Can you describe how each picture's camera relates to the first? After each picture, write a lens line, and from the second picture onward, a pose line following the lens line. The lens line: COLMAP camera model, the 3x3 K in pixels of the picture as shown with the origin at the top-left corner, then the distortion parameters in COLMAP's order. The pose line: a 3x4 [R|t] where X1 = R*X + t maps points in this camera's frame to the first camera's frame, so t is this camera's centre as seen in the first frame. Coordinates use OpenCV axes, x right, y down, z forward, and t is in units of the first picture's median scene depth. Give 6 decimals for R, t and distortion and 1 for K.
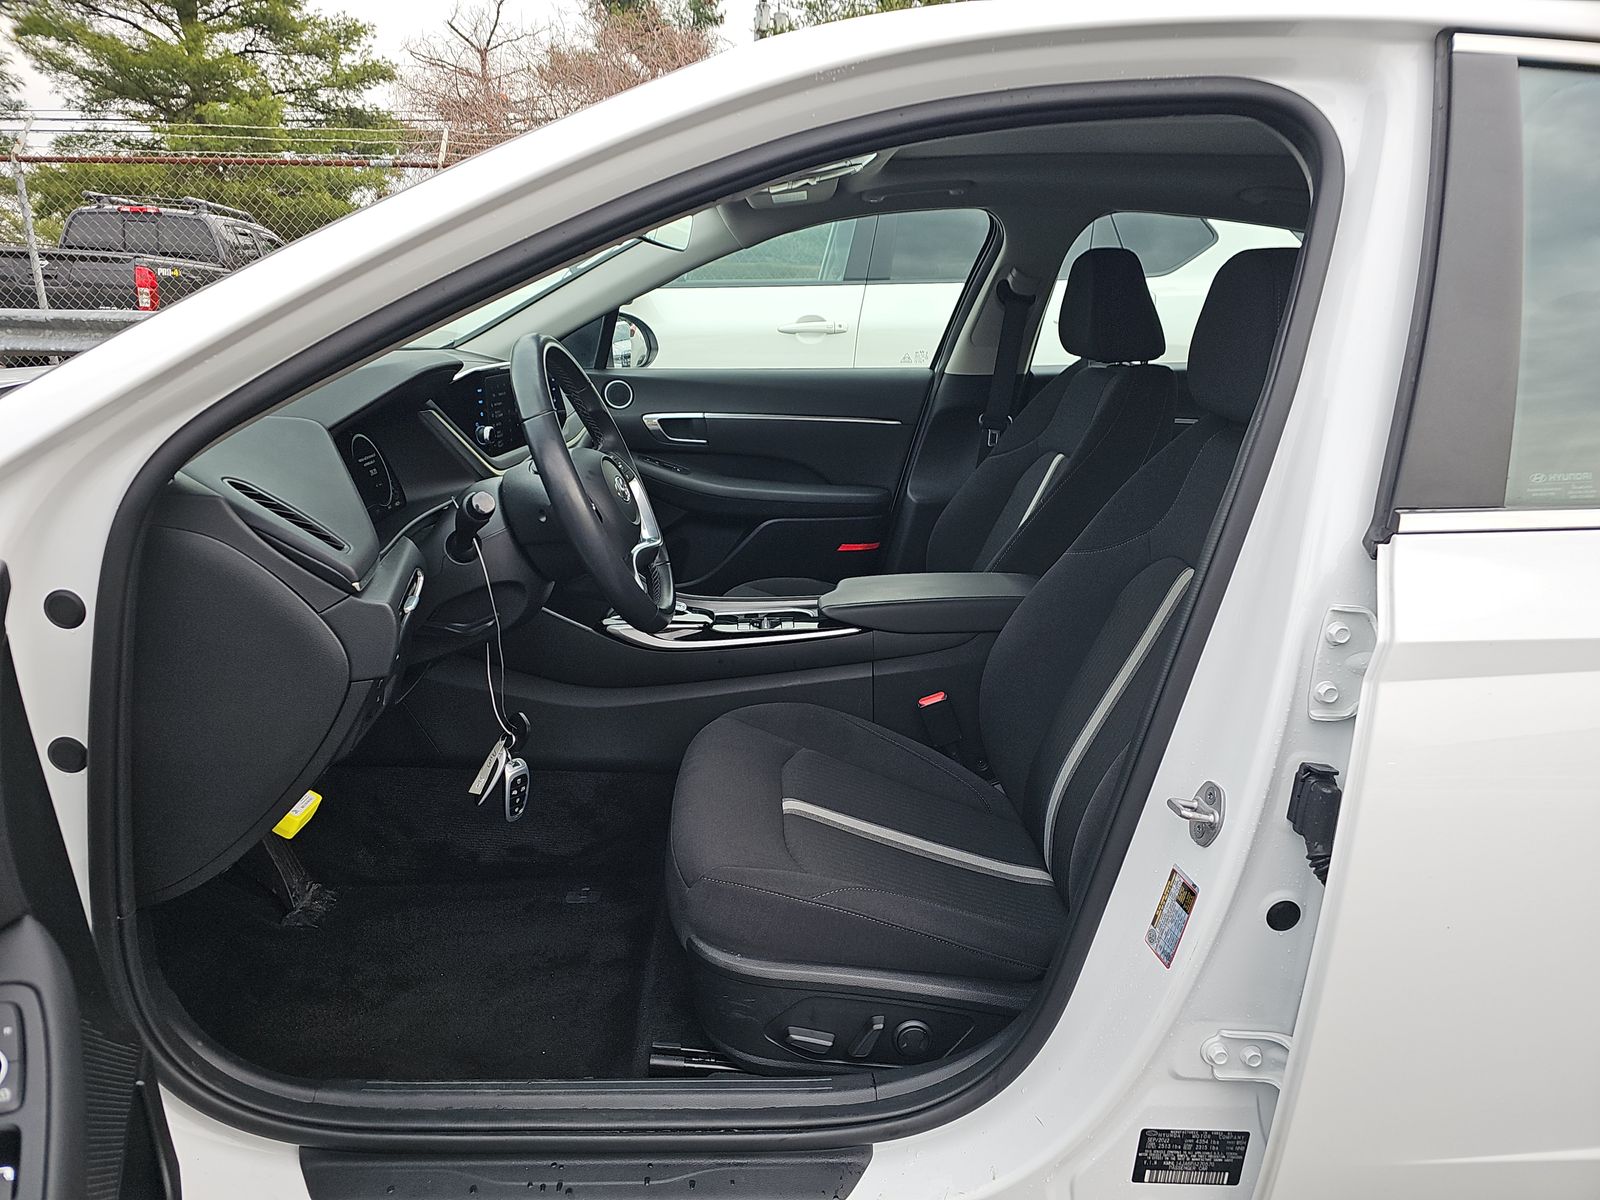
lens RADIAL K [[1054.6, 0, 800.0], [0, 1054.6, 600.0], [0, 0, 1]] dist [0.249471, -0.290695]
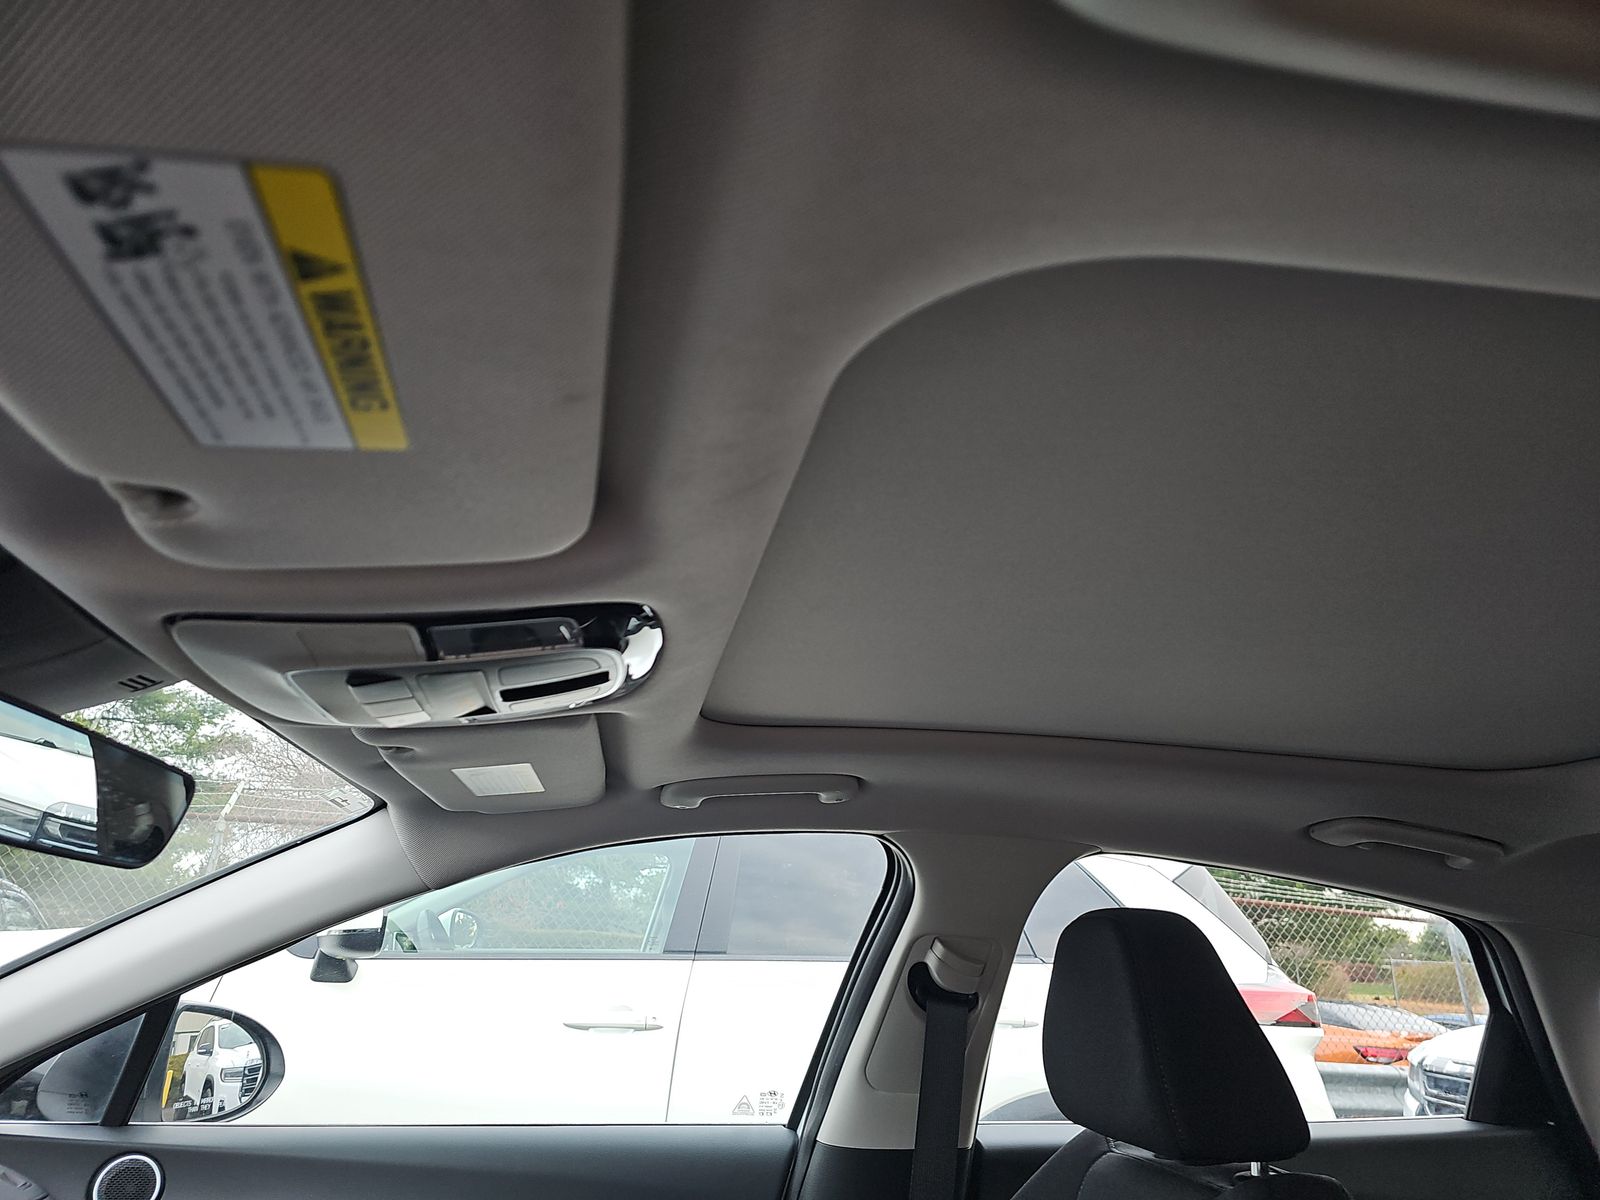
lens RADIAL K [[1055.9, 0, 793.8], [0, 1055.9, 578.1], [0, 0, 1]] dist [0.067607, -0.057169]
pose [[0.991605, 0.072340, 0.107178, 0.036799], [0.004916, 0.807181, -0.590284, -0.093037], [-0.129213, 0.585855, 0.800048, 0.320094]]
